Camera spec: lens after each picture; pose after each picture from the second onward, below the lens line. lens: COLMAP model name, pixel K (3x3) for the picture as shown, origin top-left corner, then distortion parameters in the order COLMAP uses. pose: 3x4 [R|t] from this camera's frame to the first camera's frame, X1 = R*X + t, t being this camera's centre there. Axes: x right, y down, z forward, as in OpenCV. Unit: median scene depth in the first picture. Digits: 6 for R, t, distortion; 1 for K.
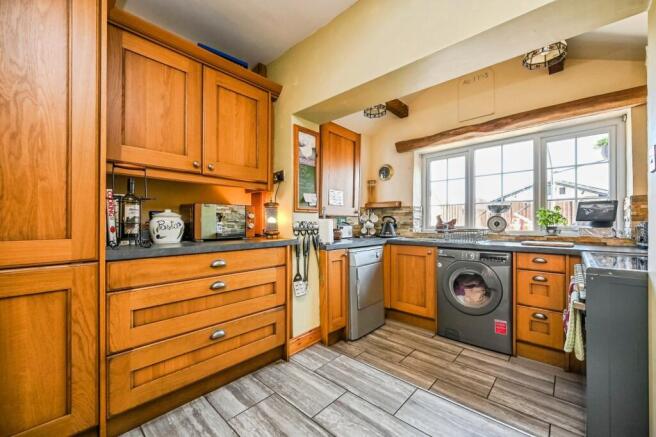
lens RADIAL K [[262.2, 0, 326.2], [0, 262.2, 217.3], [0, 0, 1]] dist [-0.000134, 0.000232]
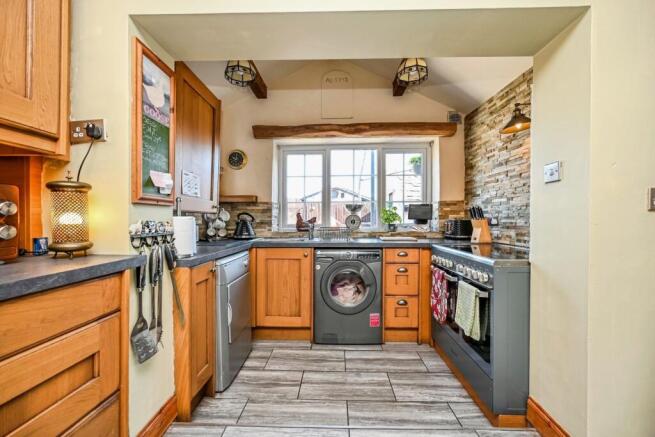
lens RADIAL K [[261.8, 0, 329.0], [0, 261.8, 216.7], [0, 0, 1]] dist [-0.000134, 0.000232]
pose [[0.747540, 0.004103, 0.664204, -0.164077], [-0.010304, 0.999932, 0.005419, -0.000677], [-0.664137, -0.010894, 0.747531, 0.320848]]
